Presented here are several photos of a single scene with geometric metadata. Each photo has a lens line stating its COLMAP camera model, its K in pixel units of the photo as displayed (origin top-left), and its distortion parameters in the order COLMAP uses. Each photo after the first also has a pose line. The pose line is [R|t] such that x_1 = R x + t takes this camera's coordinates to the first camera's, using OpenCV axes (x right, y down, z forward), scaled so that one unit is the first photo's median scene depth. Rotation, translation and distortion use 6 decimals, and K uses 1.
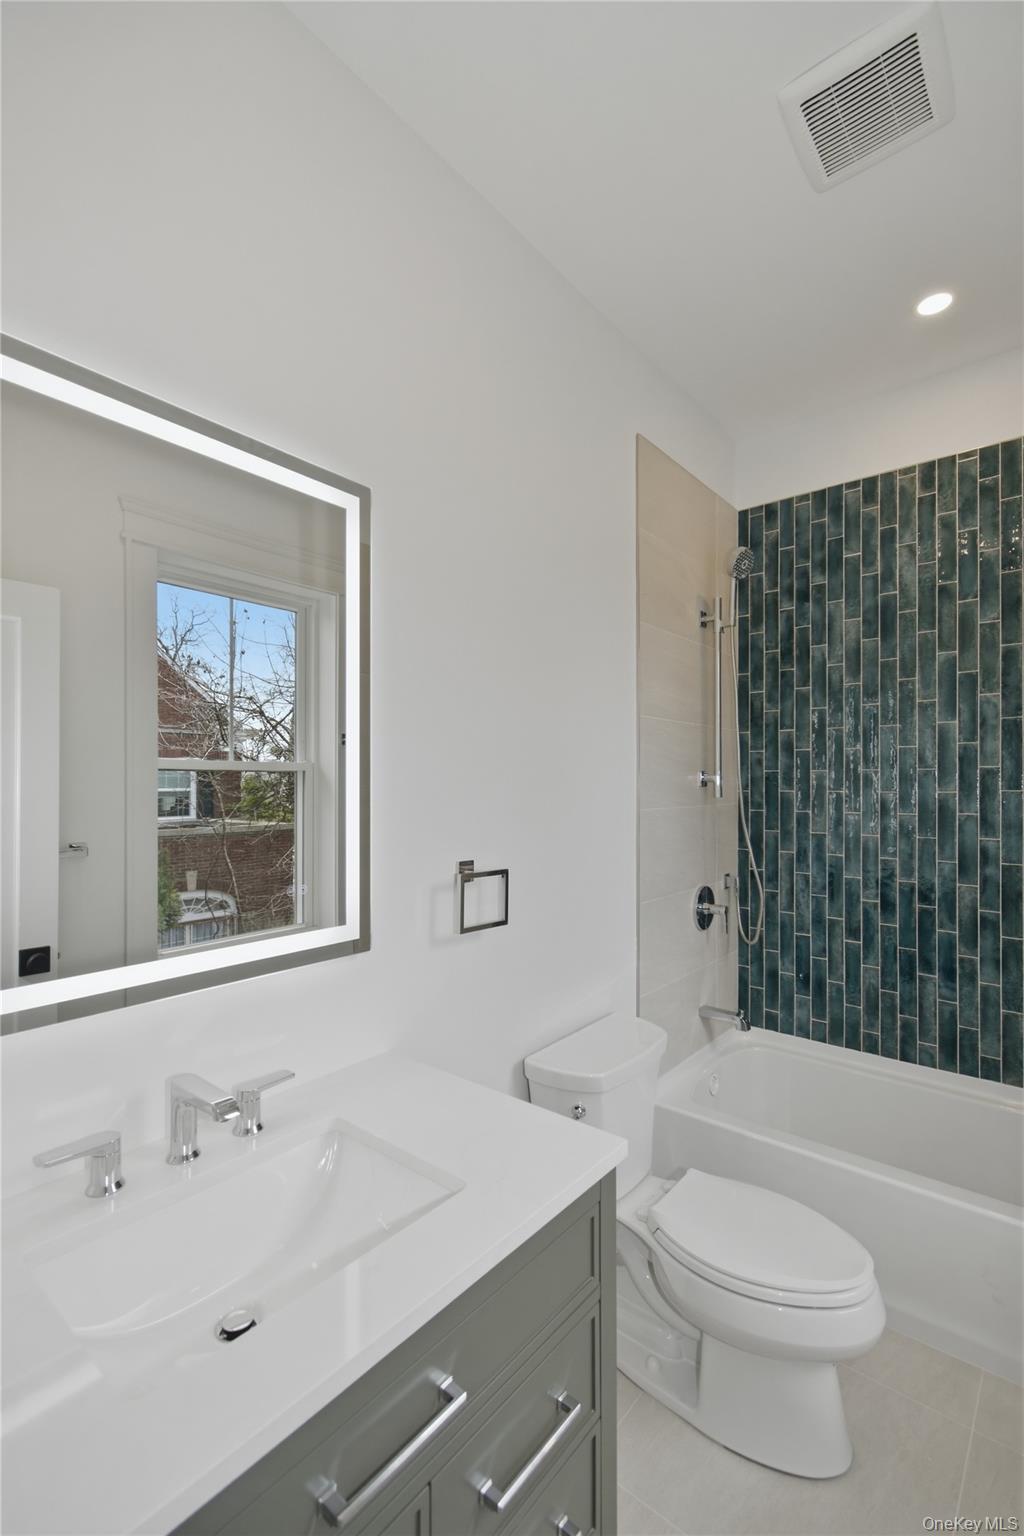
lens RADIAL K [[676.7, 0, 533.8], [0, 676.7, 771.9], [0, 0, 1]] dist [-0.000648, 0.000035]
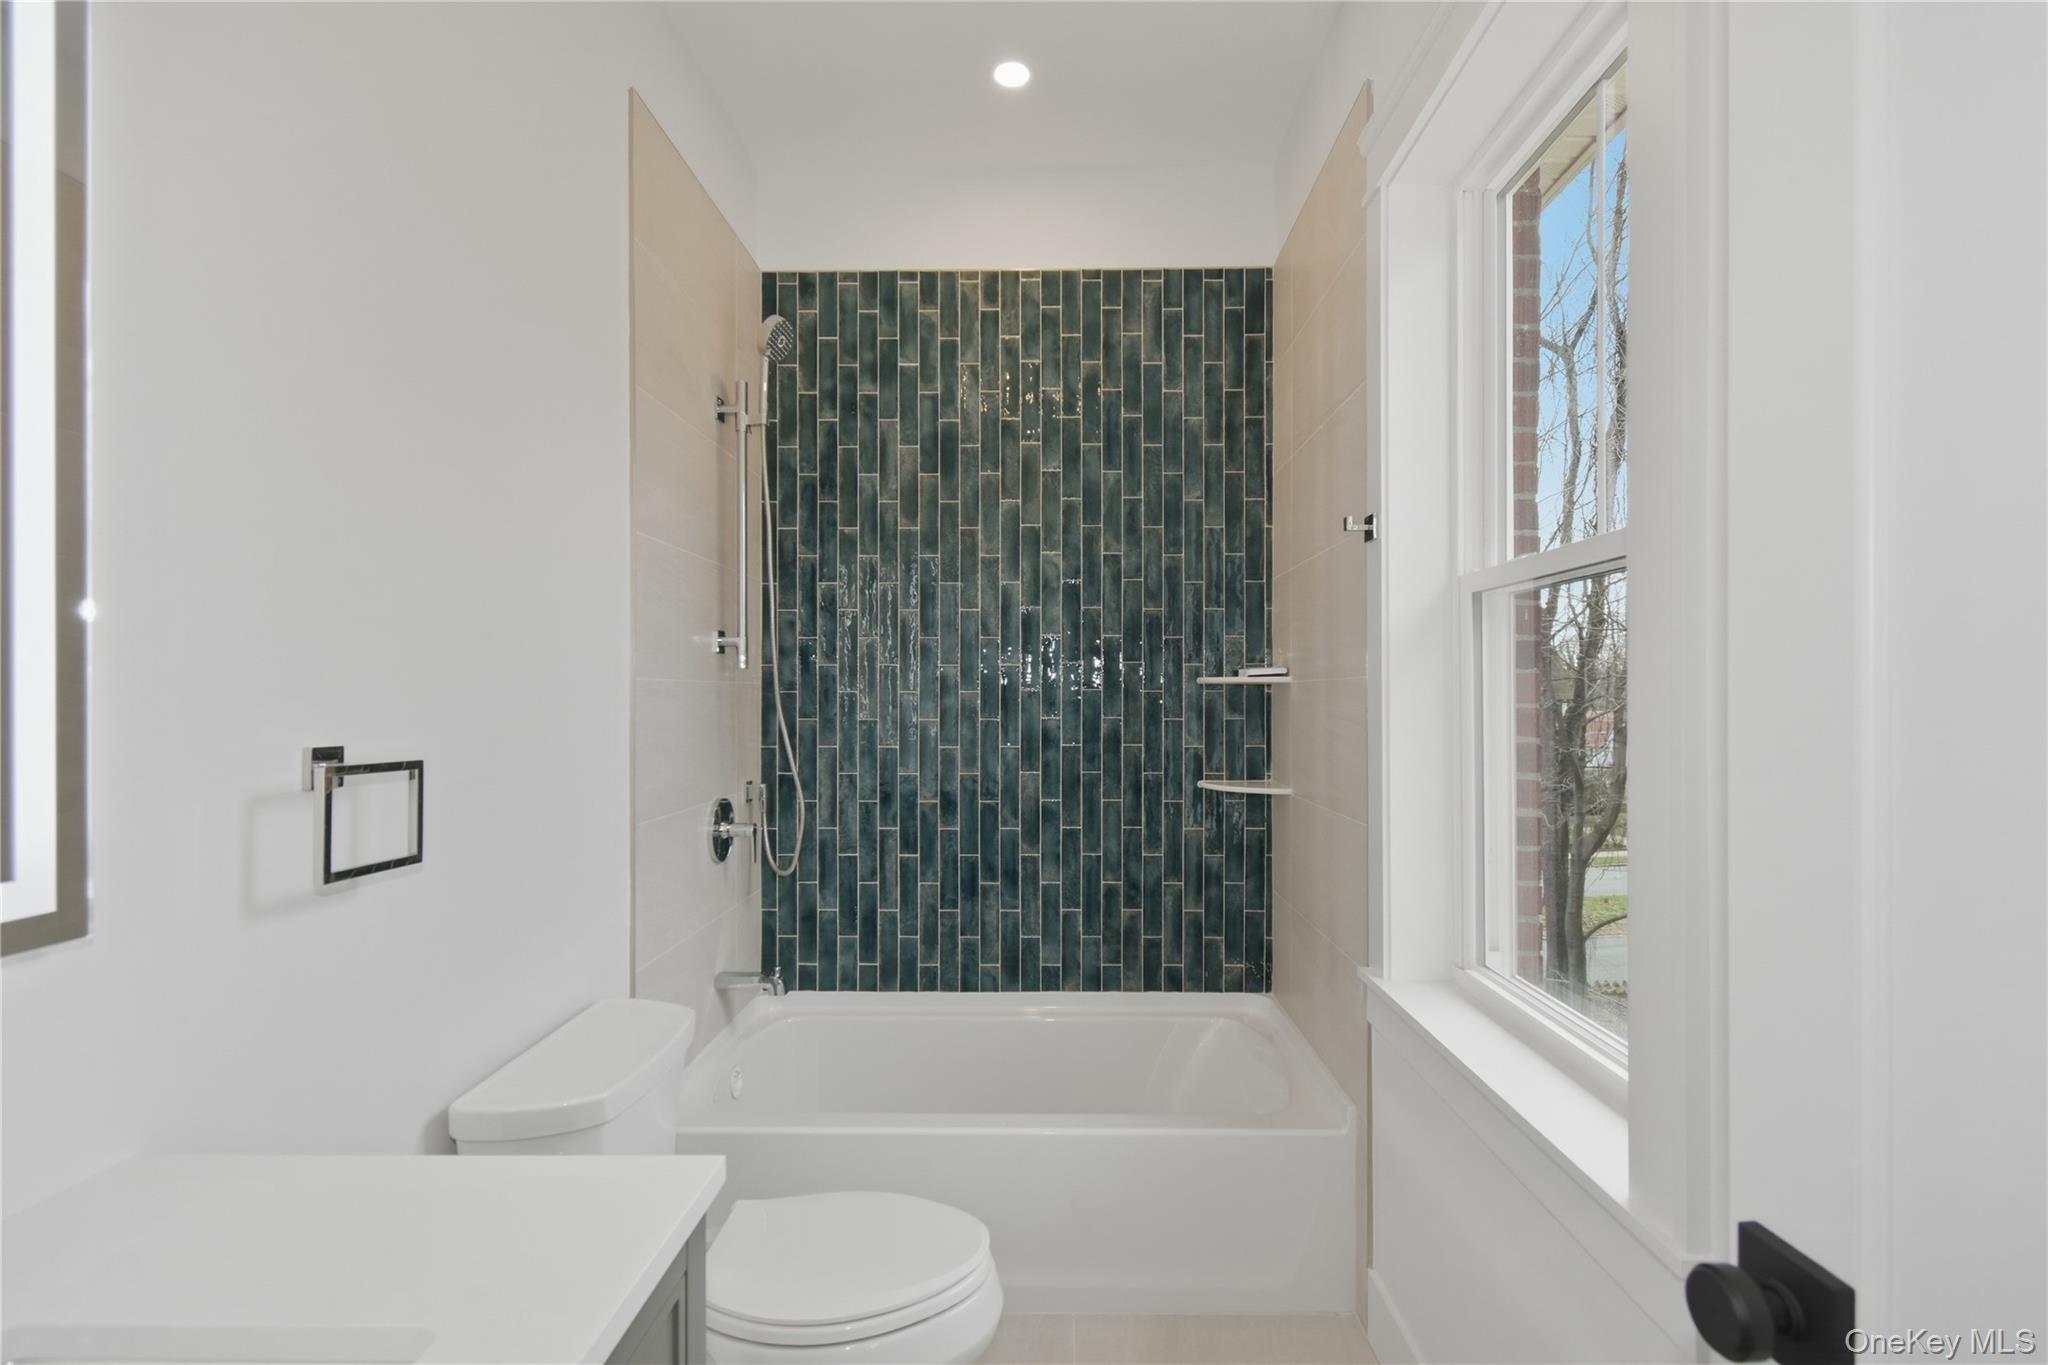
lens RADIAL K [[902.3, 0, 1033.4], [0, 902.3, 688.1], [0, 0, 1]] dist [-0.000648, 0.000035]
pose [[0.789285, -0.001009, 0.614026, -0.060586], [-0.002522, 0.999985, 0.004885, 0.051181], [-0.614022, -0.005405, 0.789270, 0.082280]]
